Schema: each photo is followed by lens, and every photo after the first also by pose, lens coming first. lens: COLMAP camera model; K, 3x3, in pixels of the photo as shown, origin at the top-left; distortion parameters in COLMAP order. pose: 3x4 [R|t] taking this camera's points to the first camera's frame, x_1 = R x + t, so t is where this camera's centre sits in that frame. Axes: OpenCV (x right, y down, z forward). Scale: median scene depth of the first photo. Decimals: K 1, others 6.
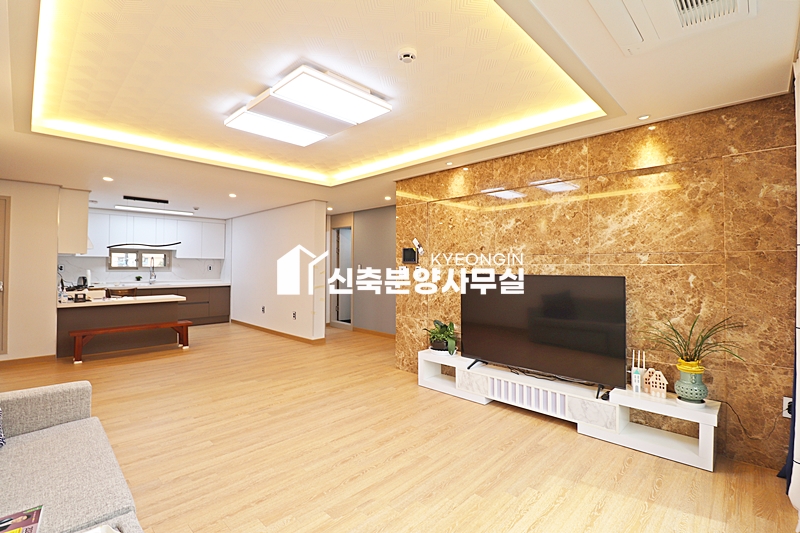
lens RADIAL K [[369.9, 0, 397.3], [0, 369.9, 273.2], [0, 0, 1]] dist [-0.009518, -0.007595]
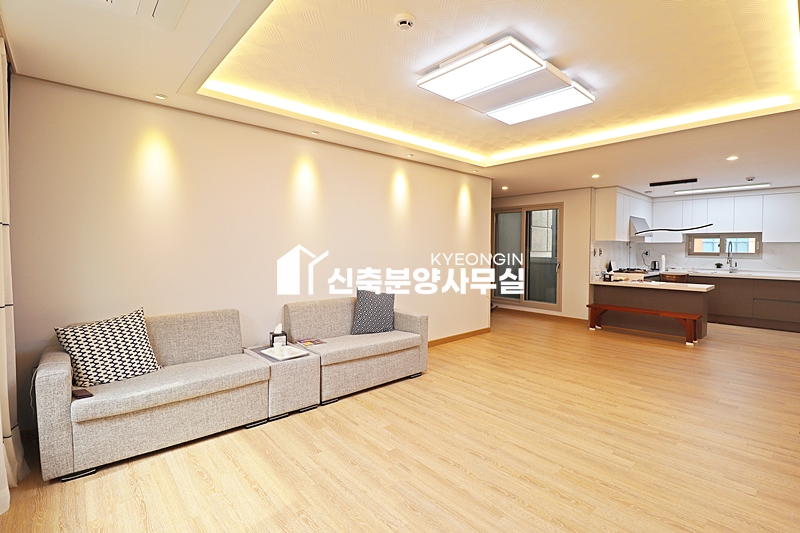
lens RADIAL K [[369.9, 0, 401.7], [0, 369.9, 271.8], [0, 0, 1]] dist [-0.009518, -0.007595]
pose [[-0.067275, 0.058045, -0.996045, 0.524571], [-0.026337, 0.997855, 0.059929, -0.008368], [0.997387, 0.030265, -0.065602, 0.568310]]
